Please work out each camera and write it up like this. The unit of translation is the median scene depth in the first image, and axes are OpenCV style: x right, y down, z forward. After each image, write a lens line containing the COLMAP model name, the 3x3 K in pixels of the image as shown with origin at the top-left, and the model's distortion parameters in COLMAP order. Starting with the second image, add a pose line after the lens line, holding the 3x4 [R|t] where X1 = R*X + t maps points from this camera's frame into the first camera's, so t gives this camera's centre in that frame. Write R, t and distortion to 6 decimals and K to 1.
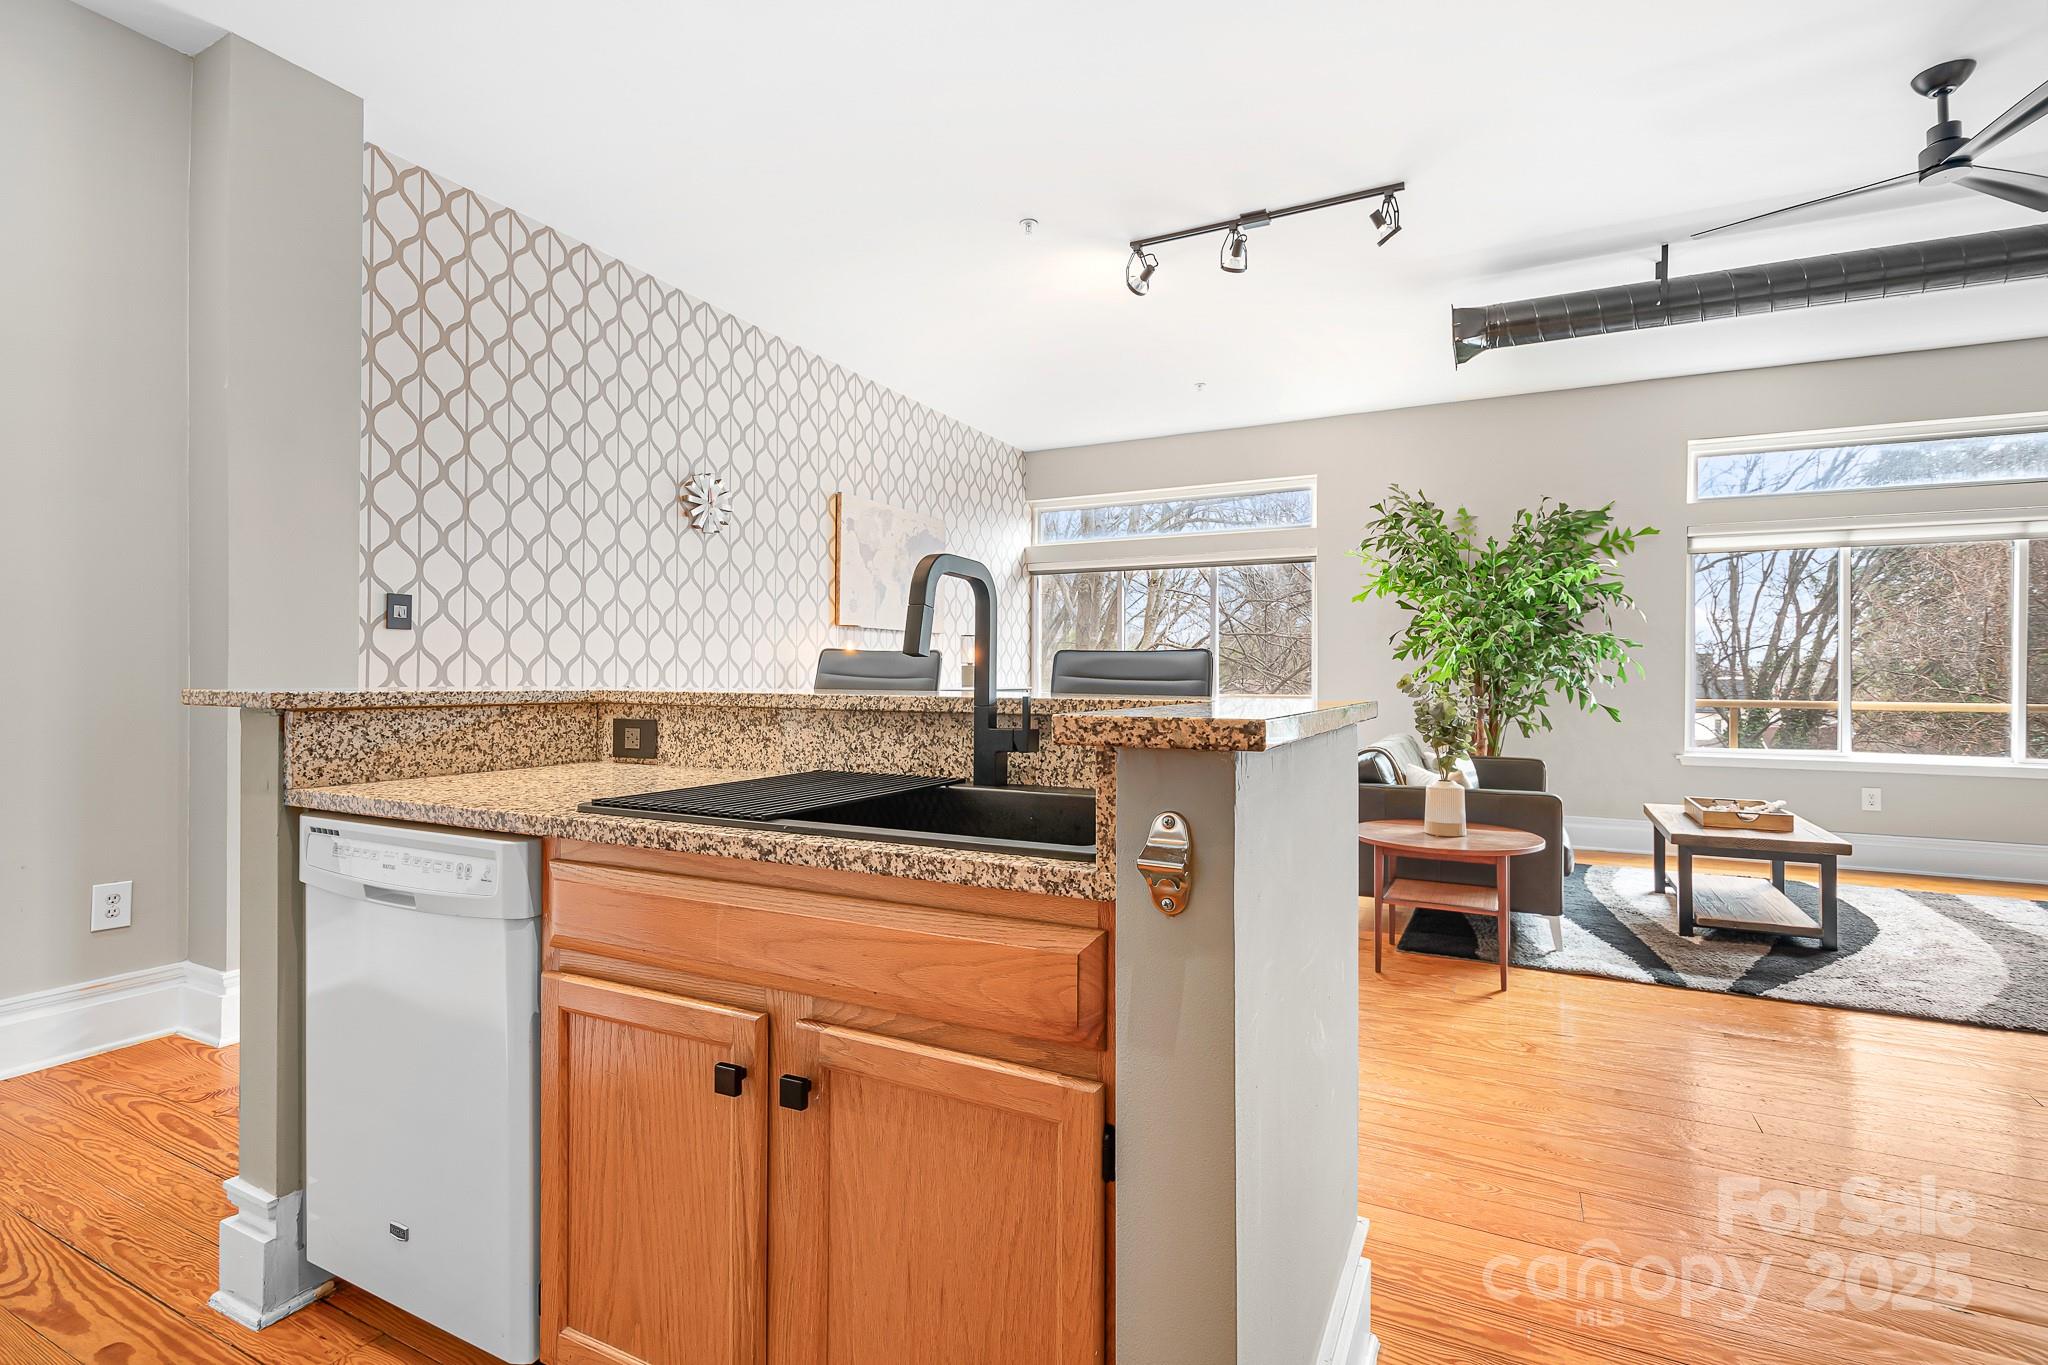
lens RADIAL K [[971.7, 0, 1023.2], [0, 971.7, 666.2], [0, 0, 1]] dist [-0.000126, -0.000085]
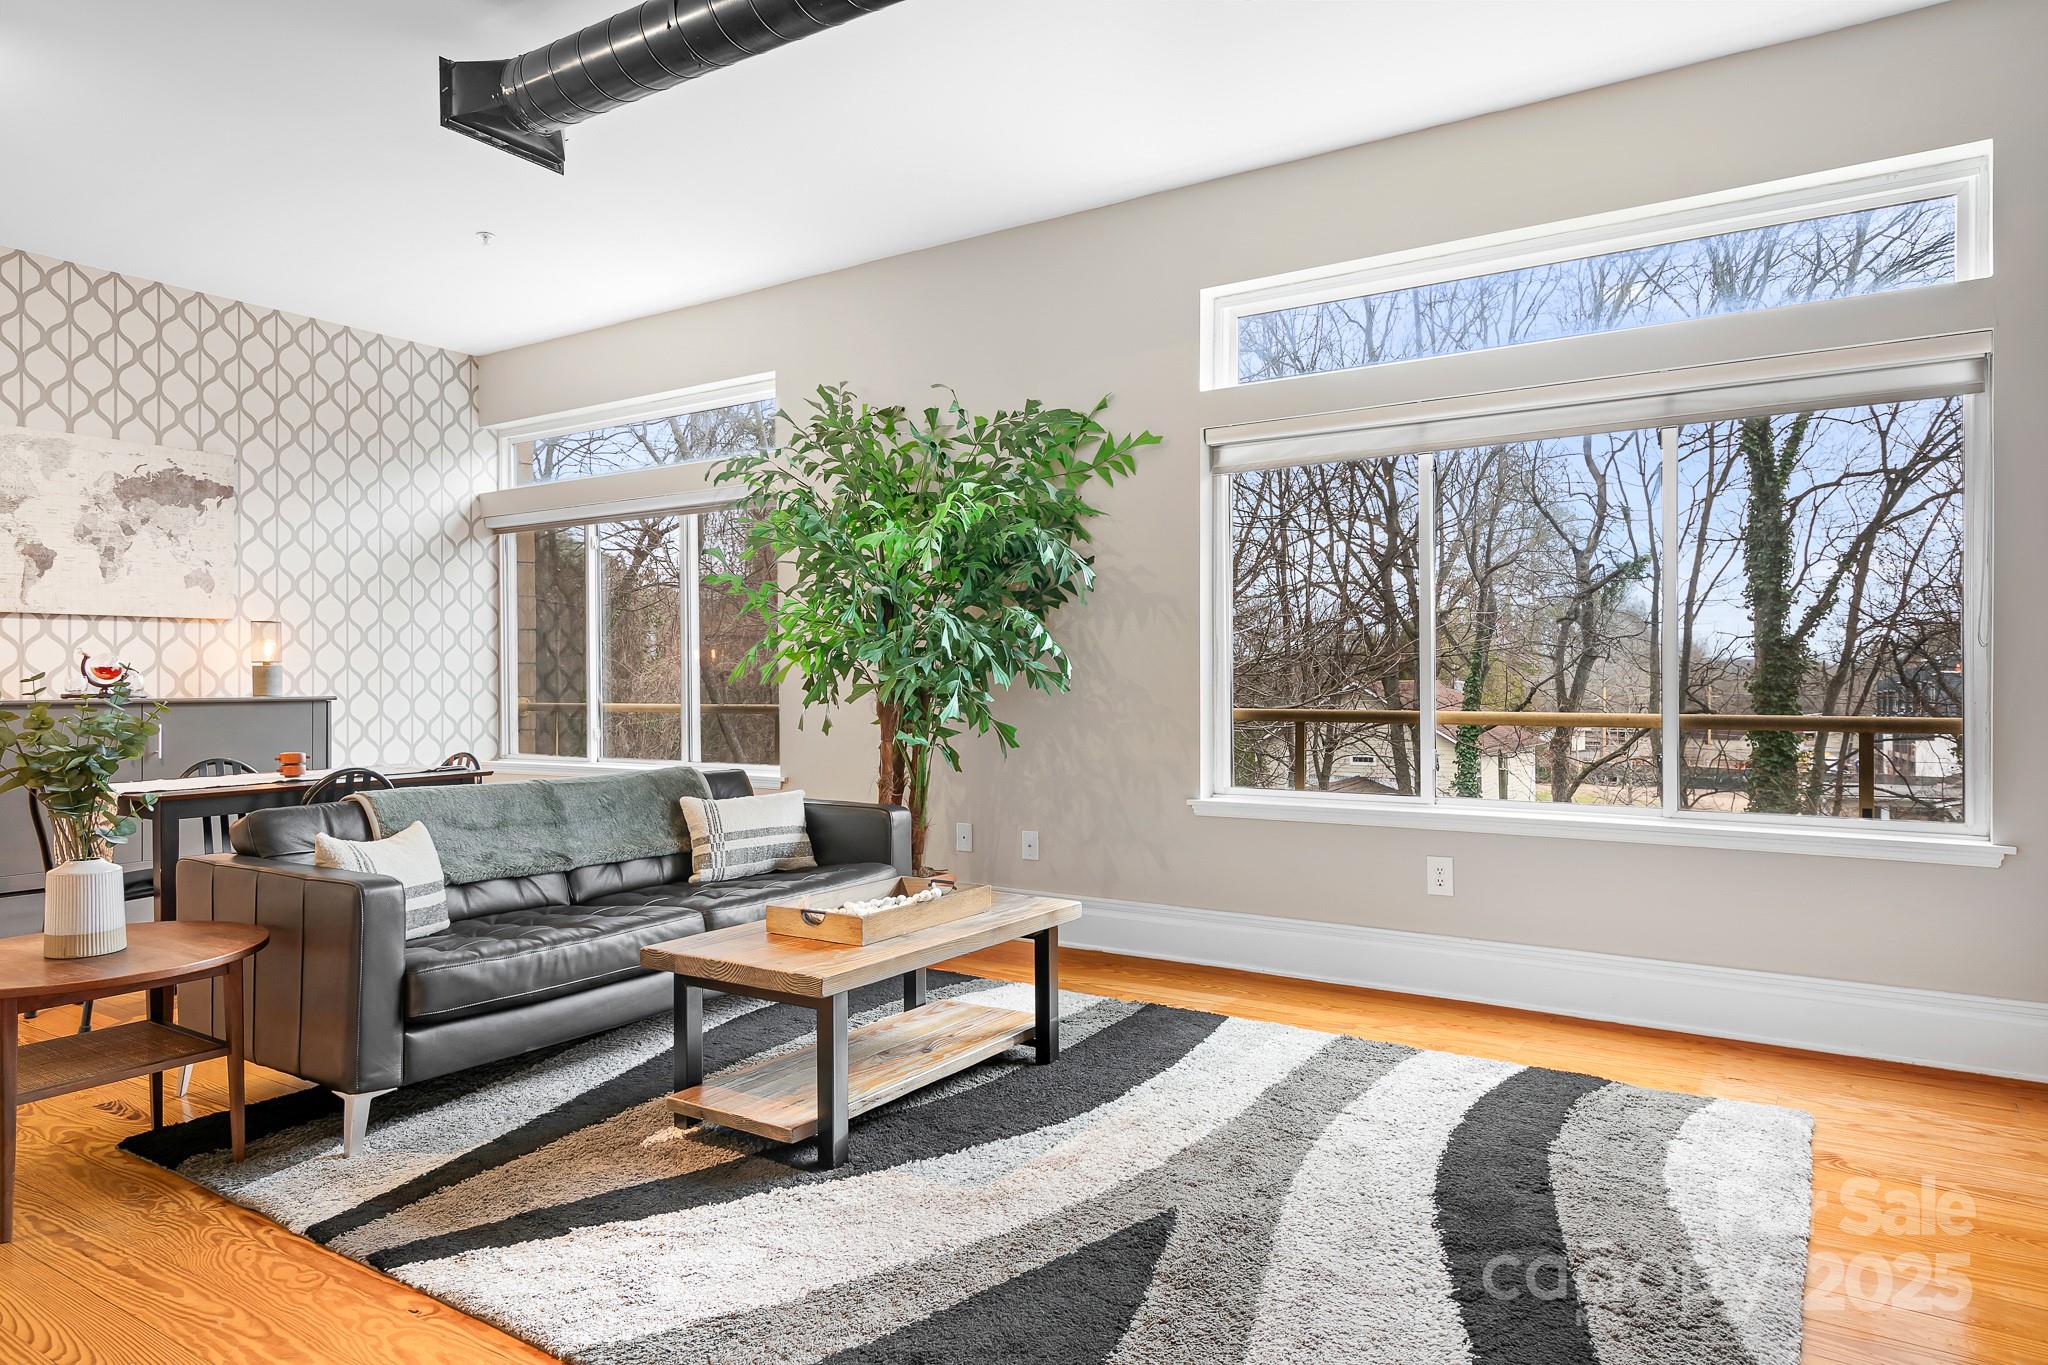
lens RADIAL K [[1233.7, 0, 1024.0], [0, 1233.7, 682.5], [0, 0, 1]] dist [0.036790, -0.035035]
pose [[0.995029, -0.009179, -0.099158, 0.648829], [0.011039, 0.999773, 0.018221, 0.001063], [0.098968, -0.019225, 0.994905, 0.207146]]
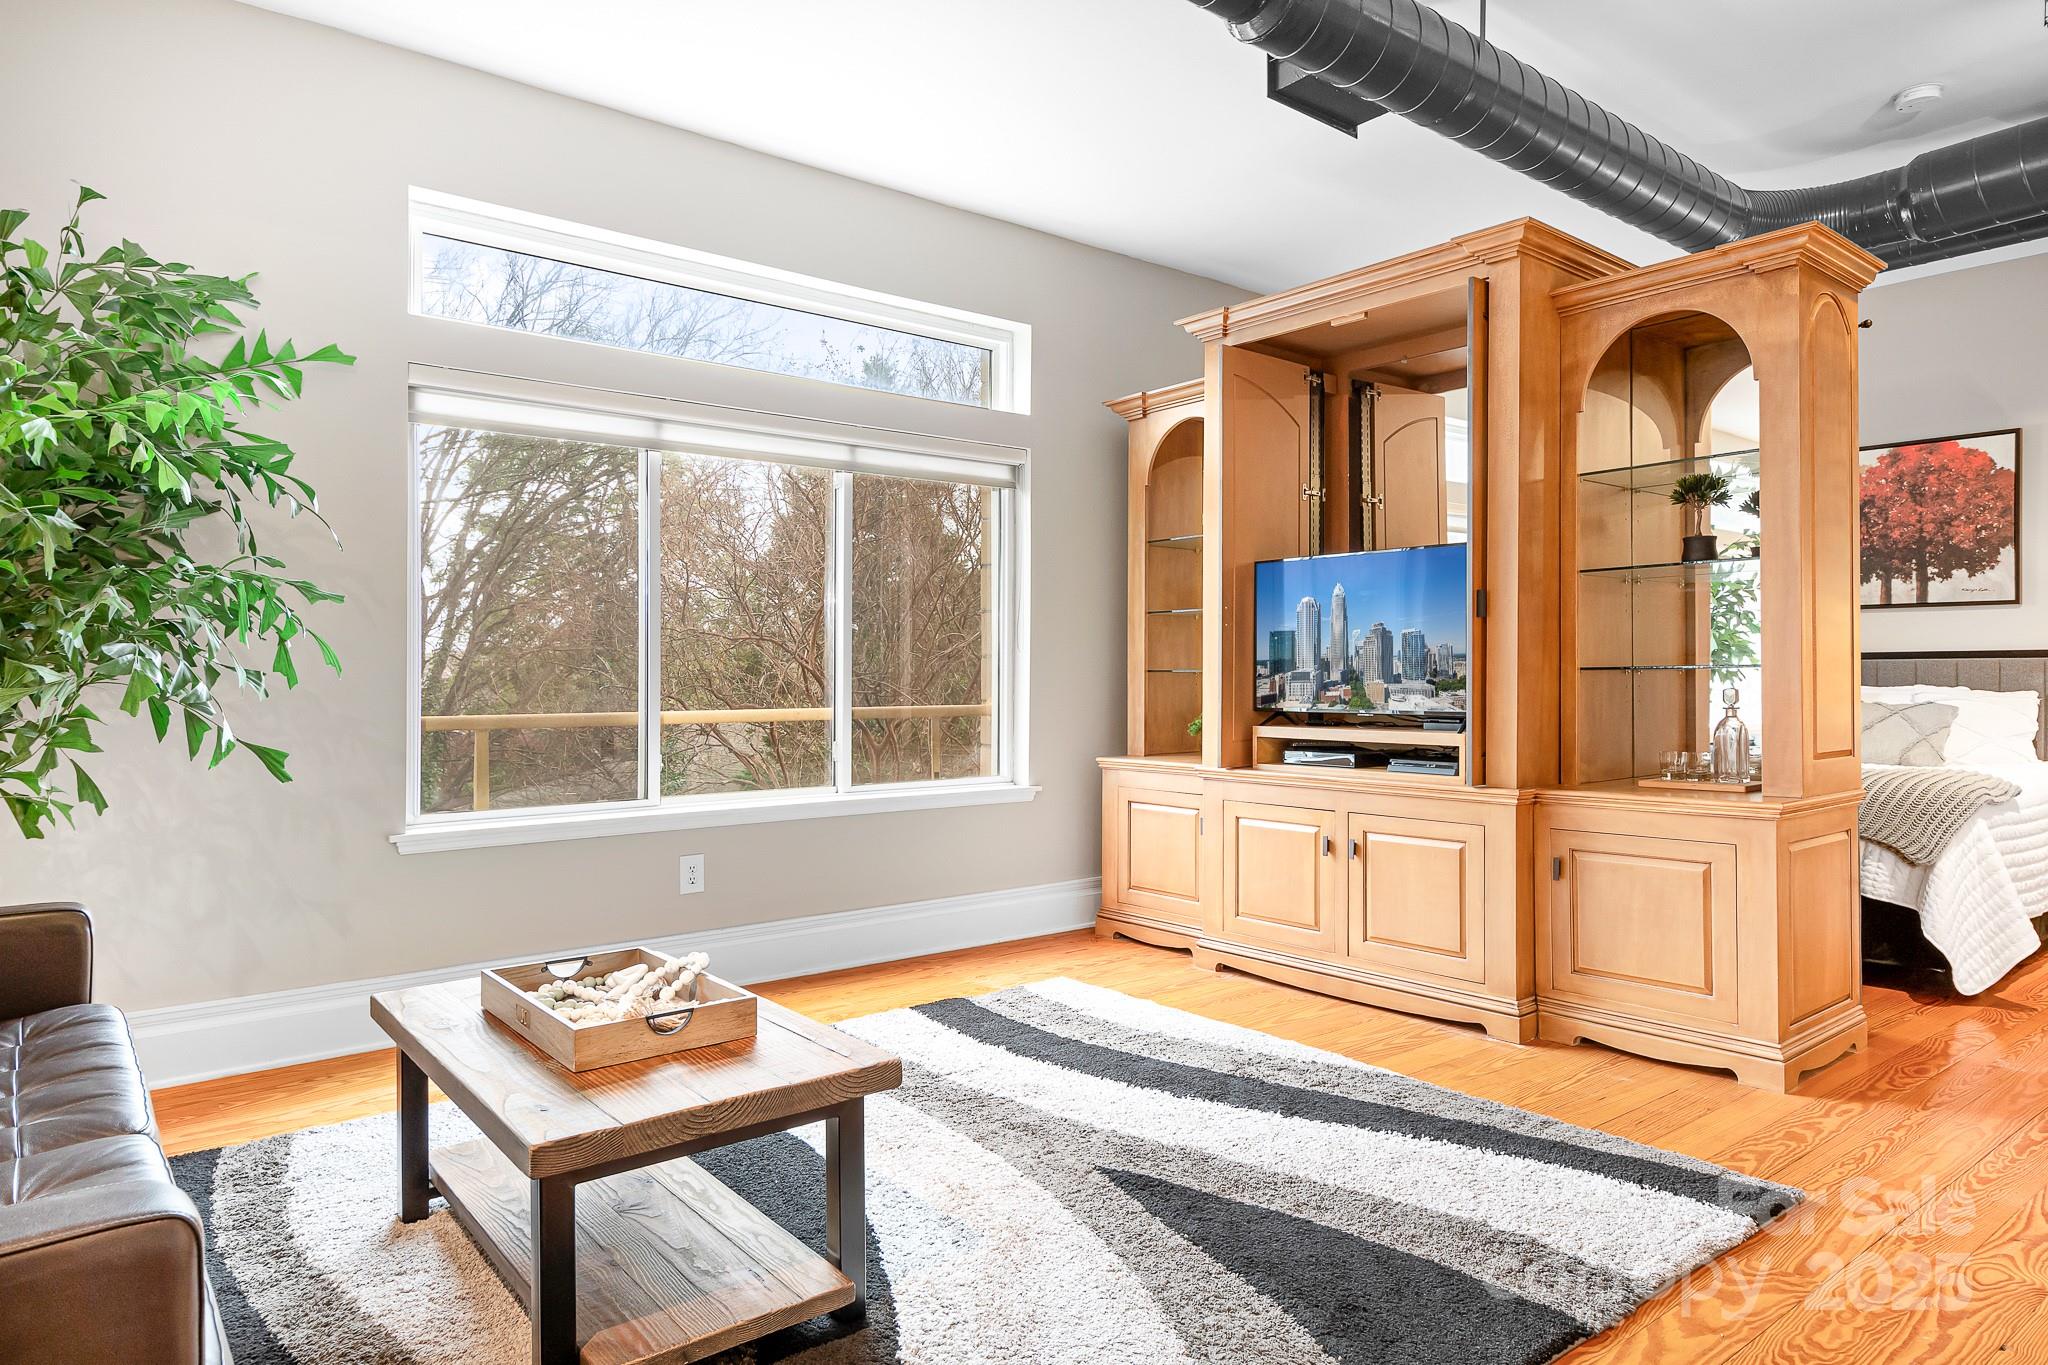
lens RADIAL K [[1233.7, 0, 1024.0], [0, 1233.7, 682.5], [0, 0, 1]] dist [0.036790, -0.035035]
pose [[0.412334, -0.010268, 0.910975, 0.243932], [-0.003801, 0.999908, 0.012990, 0.006690], [-0.911025, -0.008819, 0.412258, 0.464291]]
